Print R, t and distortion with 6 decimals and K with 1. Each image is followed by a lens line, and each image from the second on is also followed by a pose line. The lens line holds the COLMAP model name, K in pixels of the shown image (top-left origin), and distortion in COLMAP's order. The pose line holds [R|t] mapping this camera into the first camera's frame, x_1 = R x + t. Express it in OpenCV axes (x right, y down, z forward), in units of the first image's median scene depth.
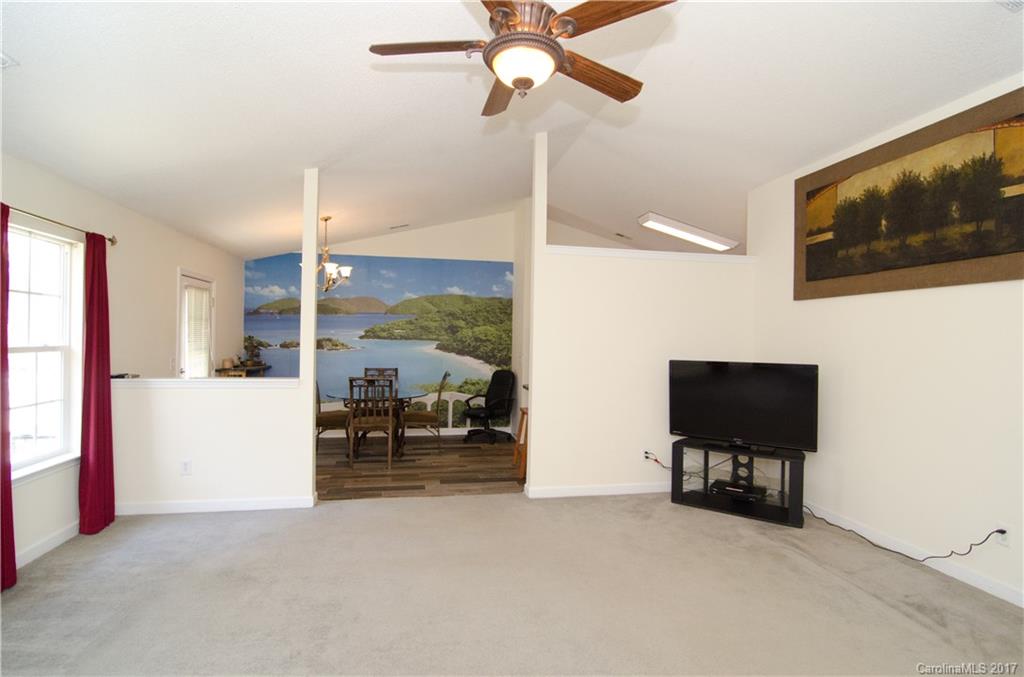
lens RADIAL K [[492.3, 0, 502.9], [0, 492.3, 340.1], [0, 0, 1]] dist [-0.008494, -0.008989]
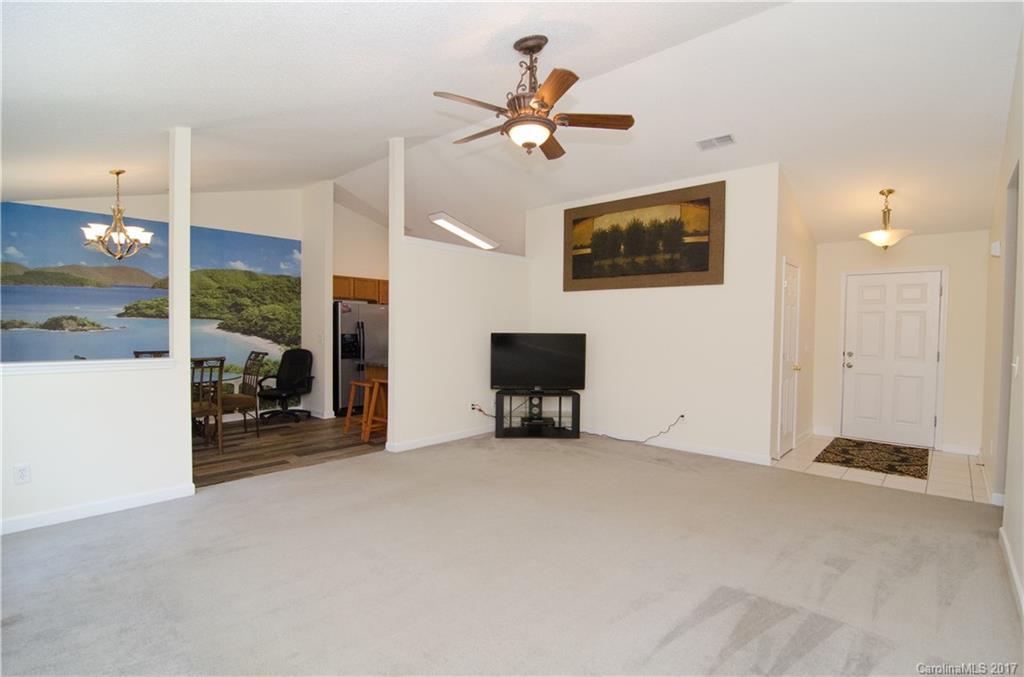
lens RADIAL K [[492.3, 0, 510.1], [0, 492.3, 338.4], [0, 0, 1]] dist [-0.008494, -0.008989]
pose [[0.795889, -0.020573, 0.605093, -0.434308], [0.001518, 0.999487, 0.031986, 0.013173], [-0.605441, -0.024539, 0.795512, -0.090089]]
